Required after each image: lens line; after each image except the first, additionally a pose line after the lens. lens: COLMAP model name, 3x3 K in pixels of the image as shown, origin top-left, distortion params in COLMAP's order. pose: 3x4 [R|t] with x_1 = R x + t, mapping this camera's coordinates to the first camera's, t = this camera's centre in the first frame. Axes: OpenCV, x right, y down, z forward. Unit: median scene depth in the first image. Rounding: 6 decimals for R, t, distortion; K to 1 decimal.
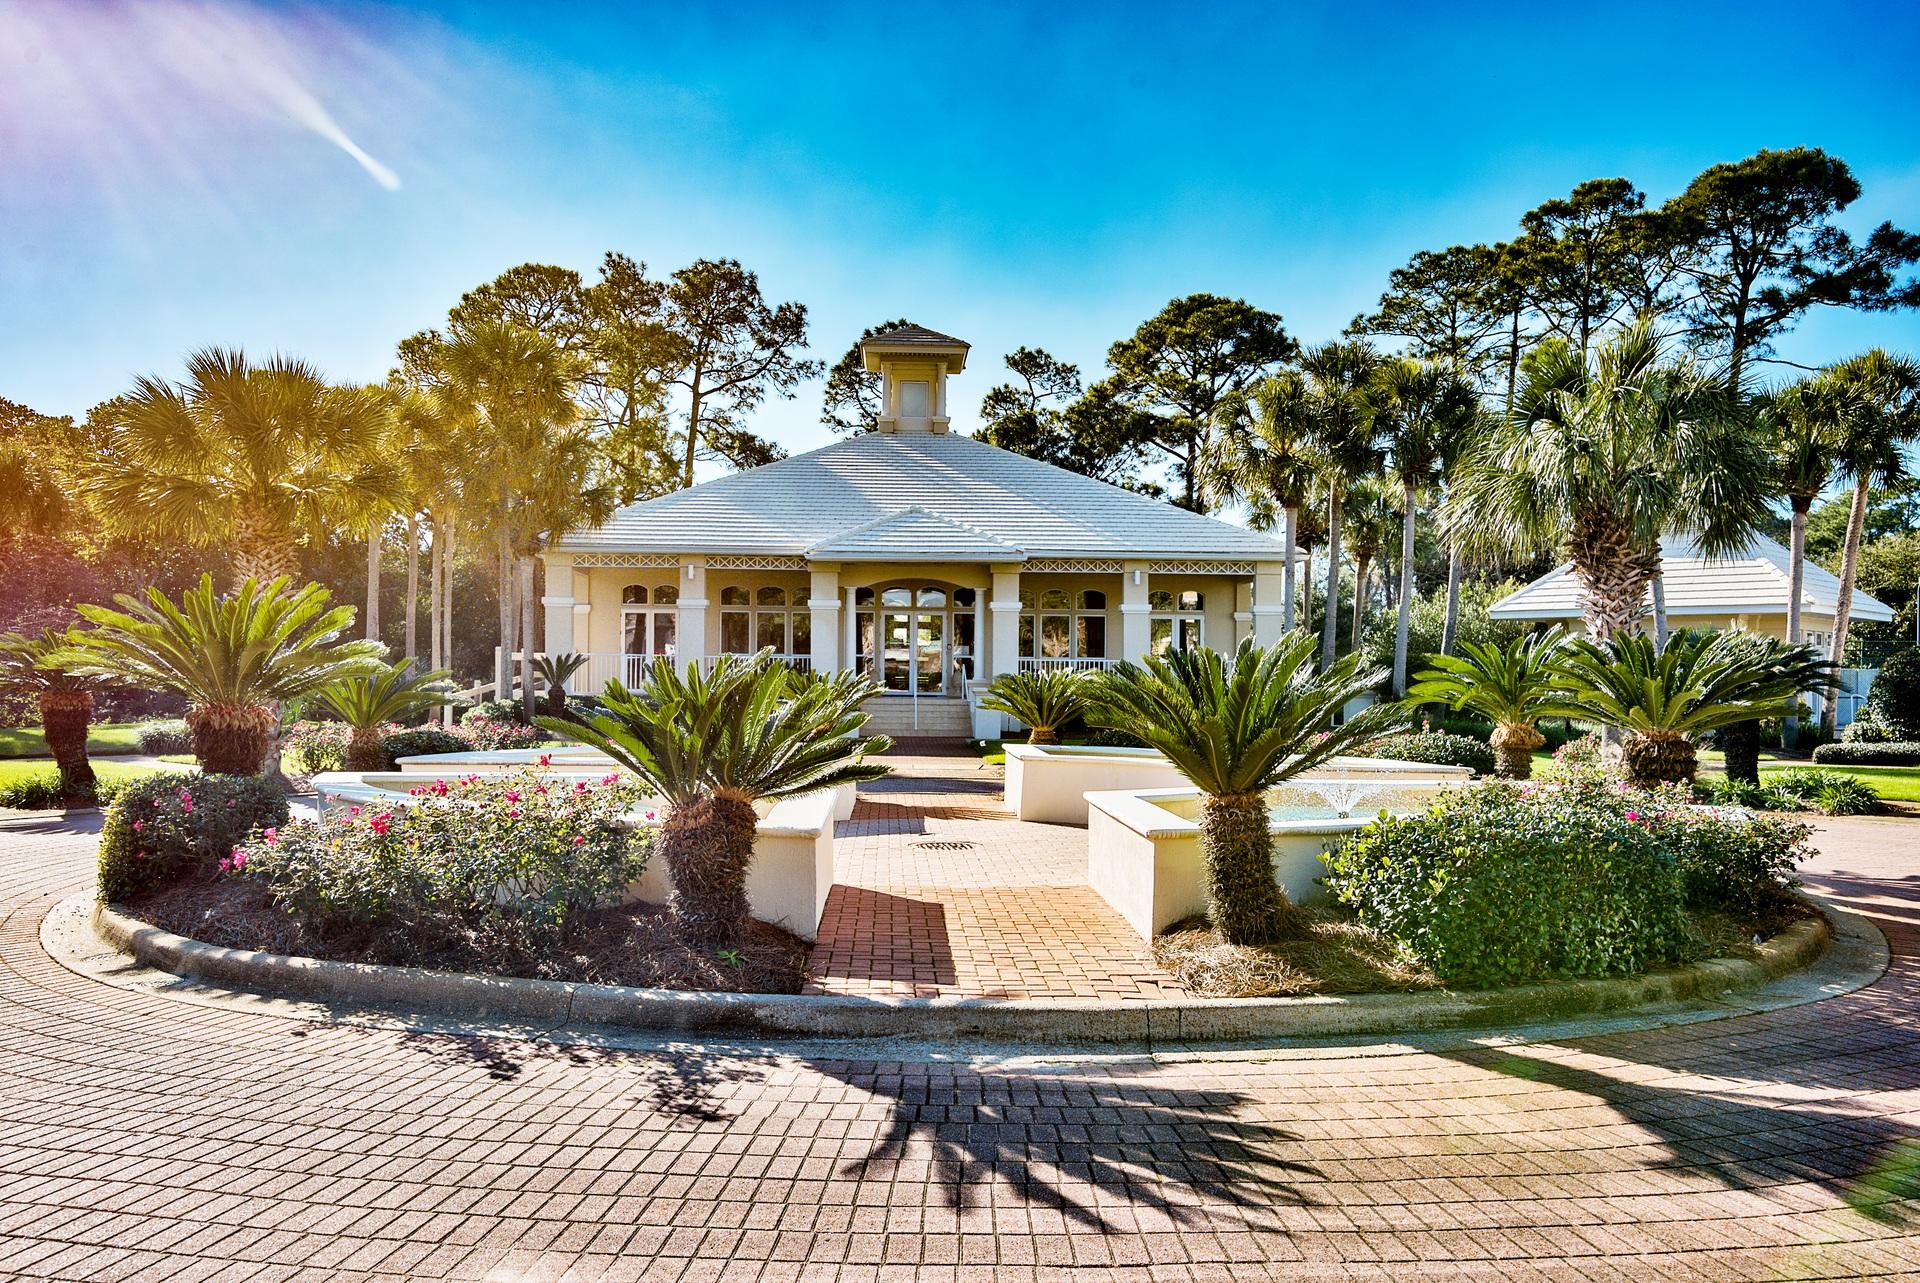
lens RADIAL K [[1511.2, 0, 960.0], [0, 1511.2, 641.5], [0, 0, 1]] dist [0.043773, 0.001034]
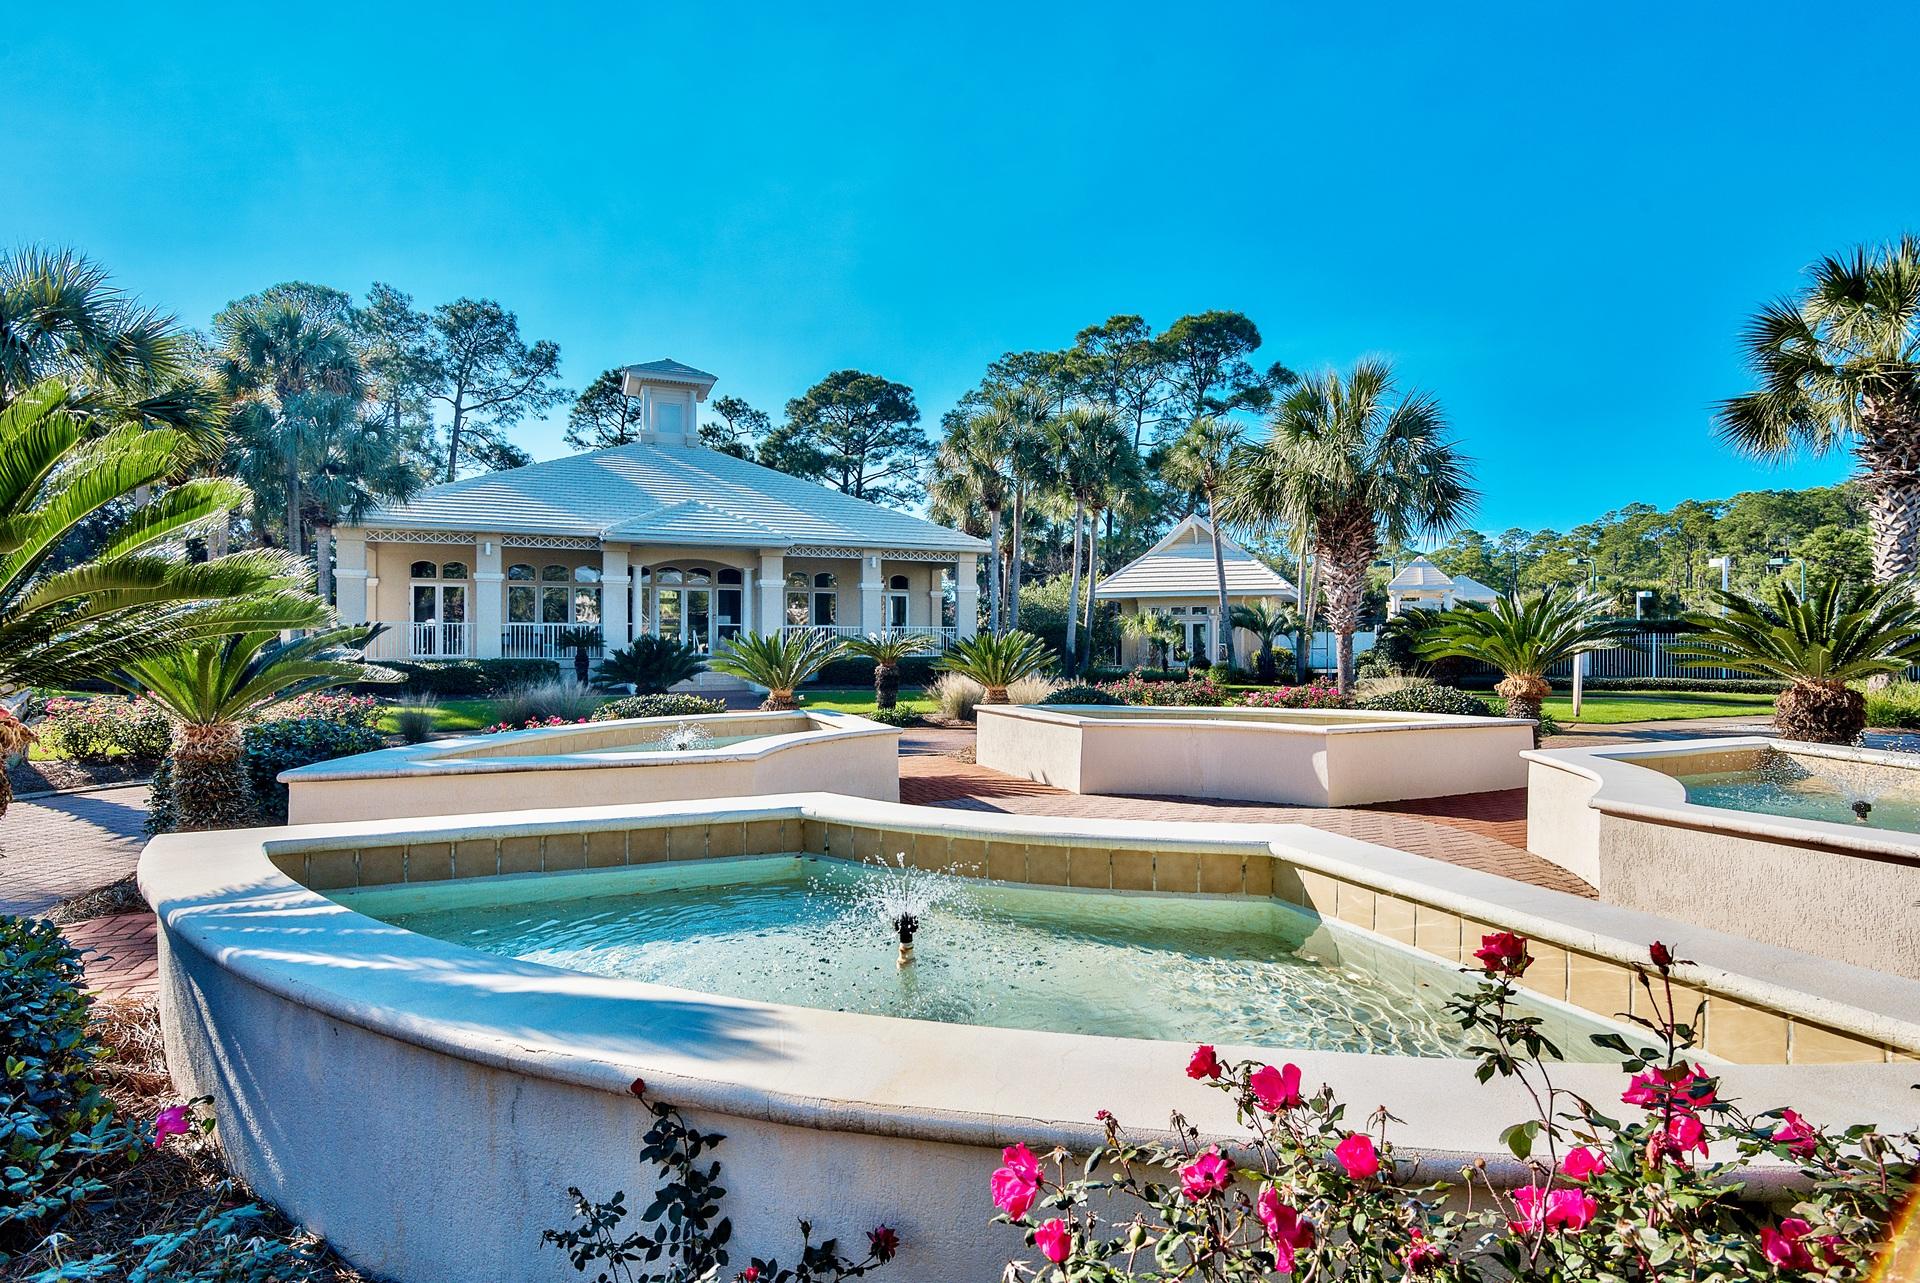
lens RADIAL K [[944.3, 0, 960.1], [0, 944.3, 629.6], [0, 0, 1]] dist [-0.001170, -0.000044]
pose [[0.934616, -0.003719, 0.355639, -0.072653], [-0.000044, 0.999944, 0.010573, 0.004786], [-0.355658, -0.009897, 0.934564, 0.161210]]
